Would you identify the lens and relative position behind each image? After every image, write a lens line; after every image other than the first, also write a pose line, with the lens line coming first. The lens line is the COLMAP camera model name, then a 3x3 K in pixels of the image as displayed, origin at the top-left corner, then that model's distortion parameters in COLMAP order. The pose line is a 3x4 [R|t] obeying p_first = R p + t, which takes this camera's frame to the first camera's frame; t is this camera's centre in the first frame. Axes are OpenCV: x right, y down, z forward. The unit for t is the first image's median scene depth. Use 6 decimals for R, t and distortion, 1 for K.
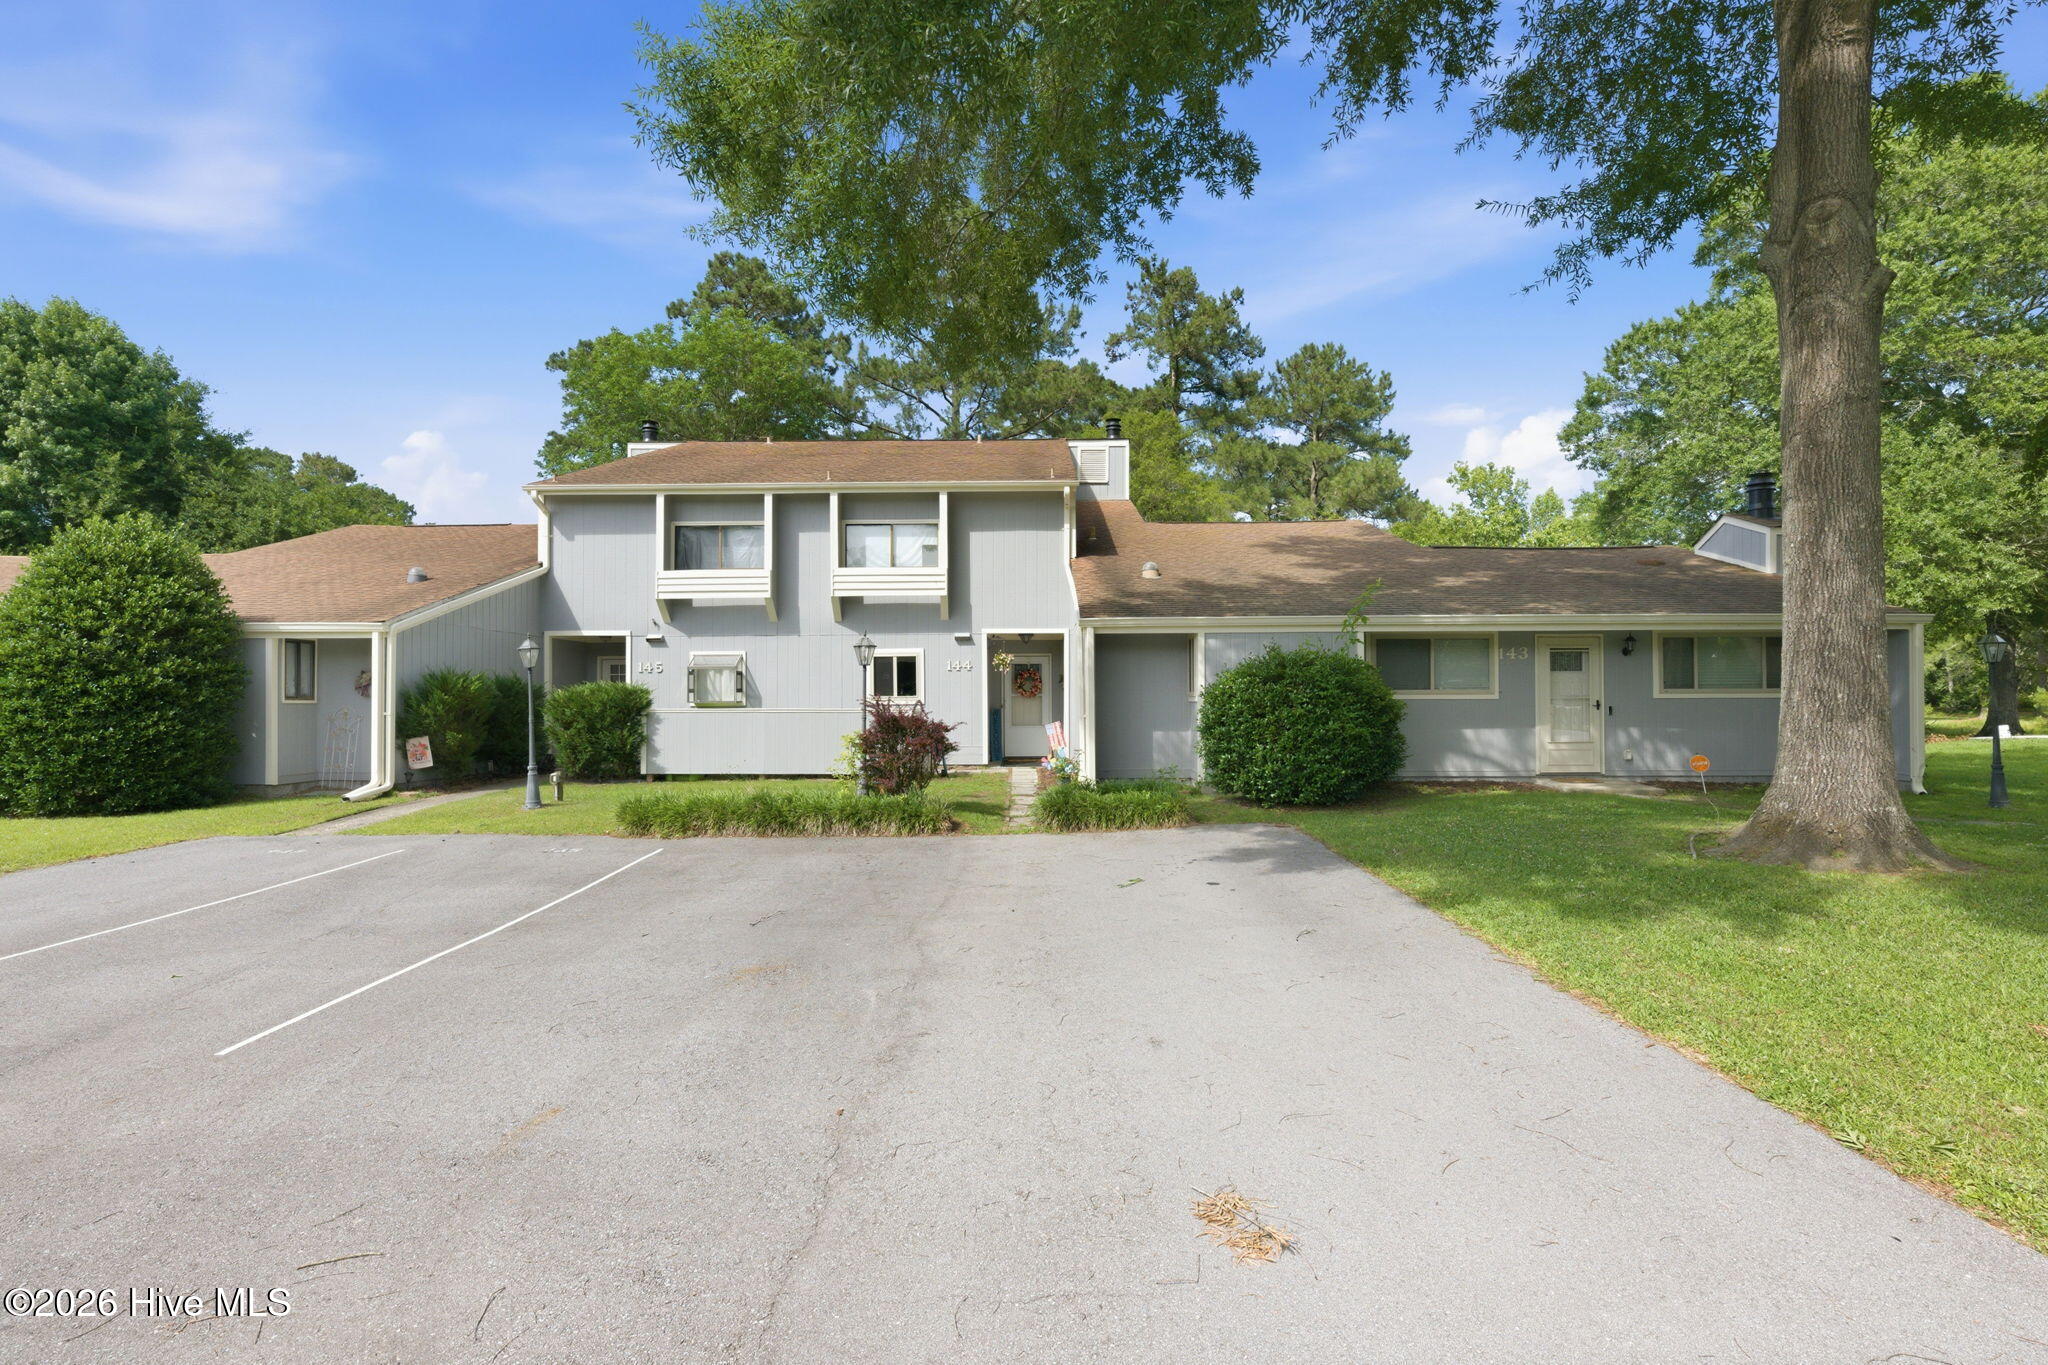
lens RADIAL K [[973.6, 0, 1025.0], [0, 973.6, 679.4], [0, 0, 1]] dist [-0.000398, 0.001305]
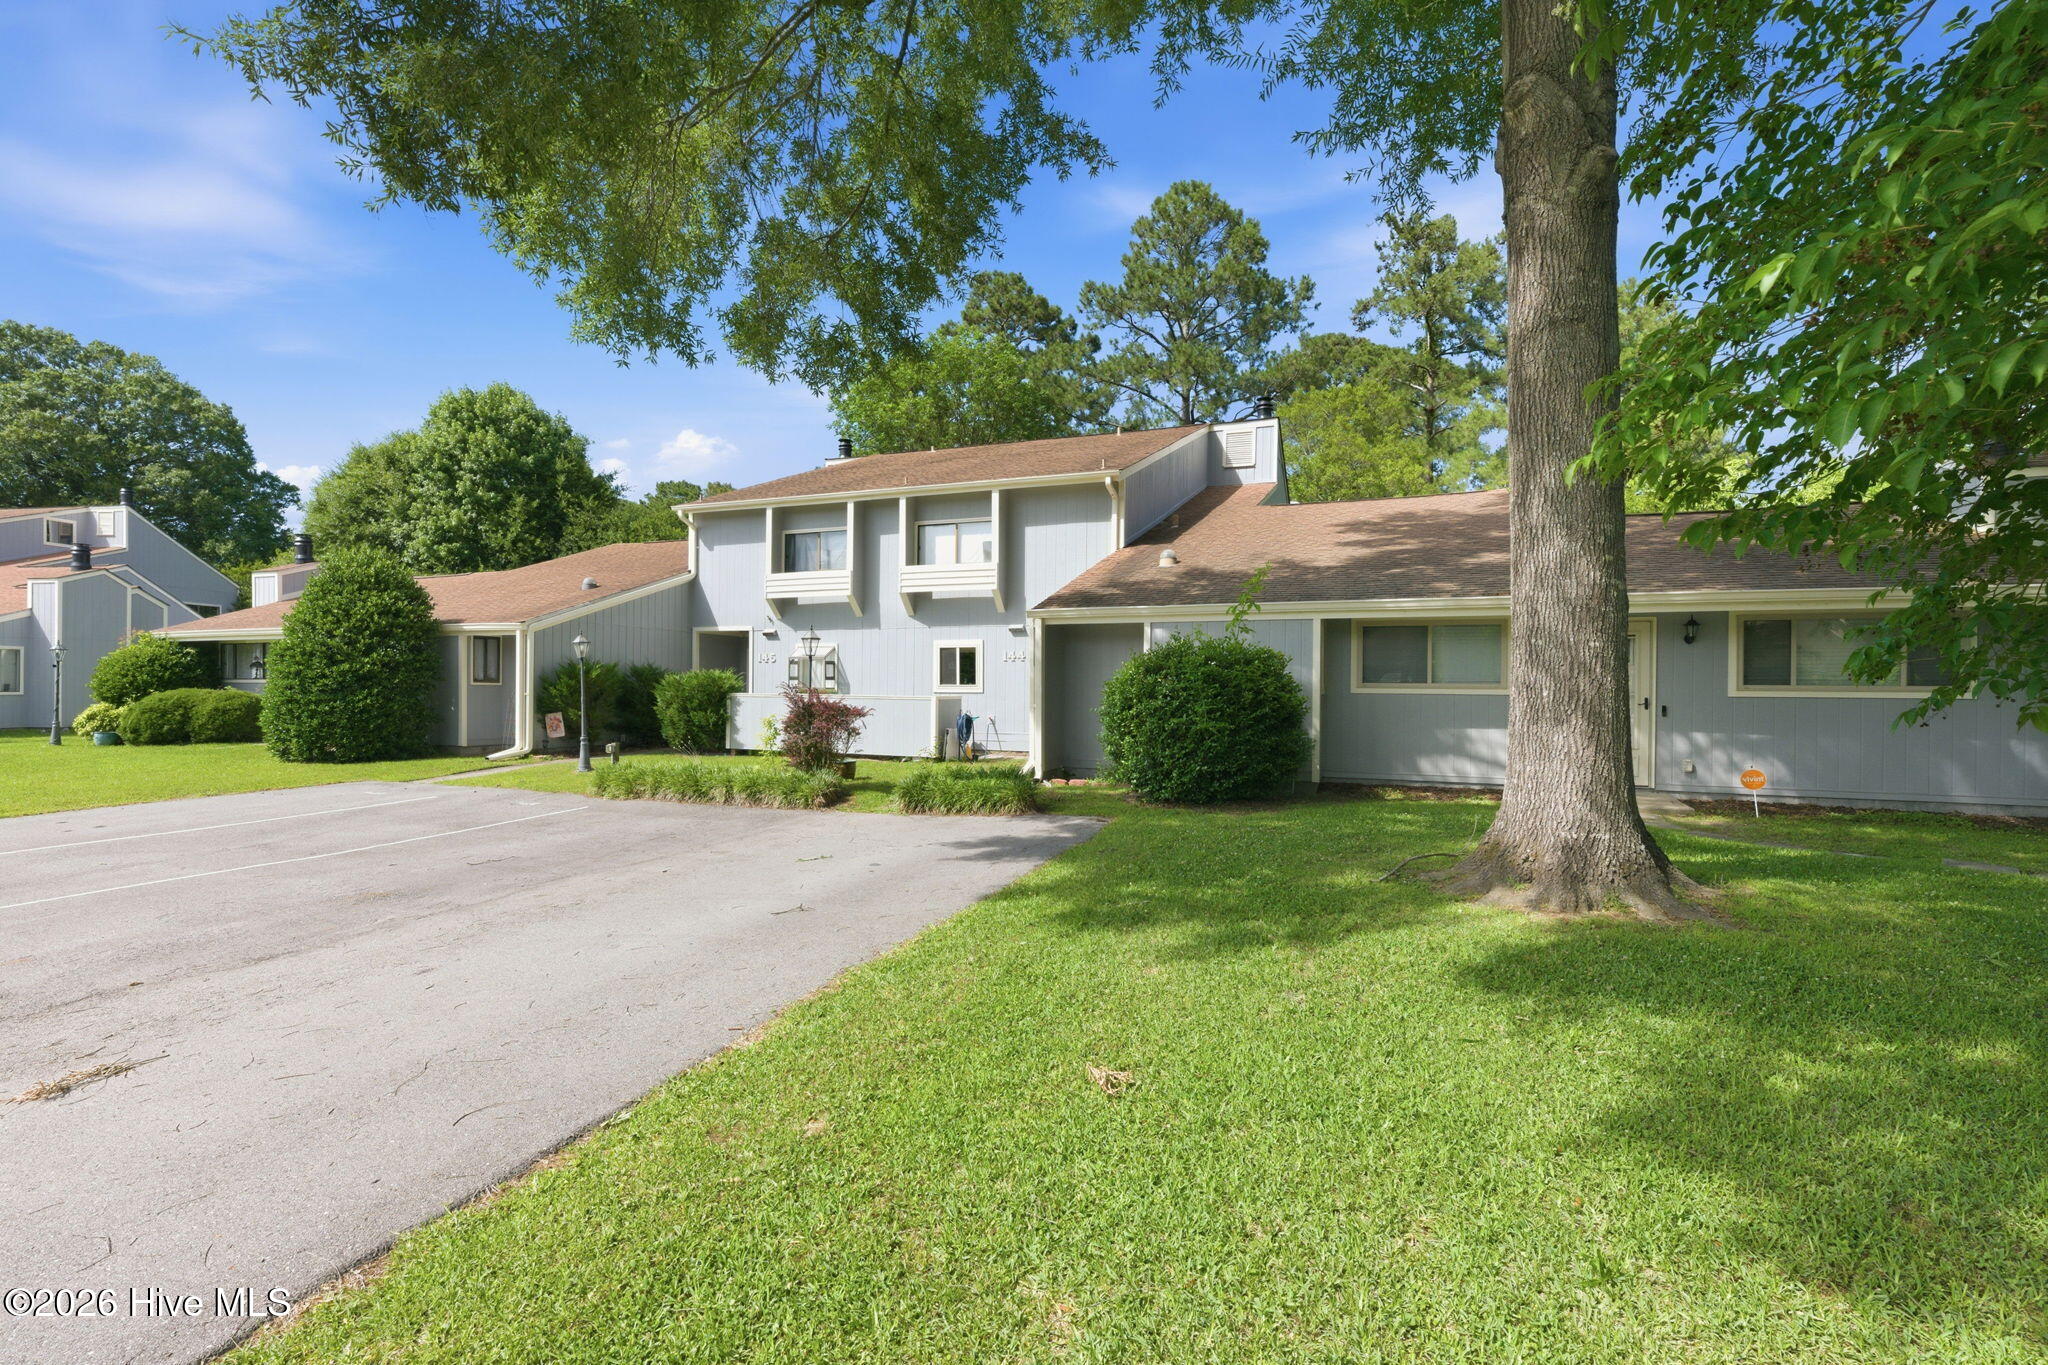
lens RADIAL K [[960.9, 0, 1019.6], [0, 960.9, 687.0], [0, 0, 1]] dist [0.000137, 0.000269]
pose [[0.932417, 0.011123, -0.361214, 0.316843], [-0.004634, 0.999812, 0.018826, -0.000465], [0.361355, -0.015880, 0.932293, 0.043154]]
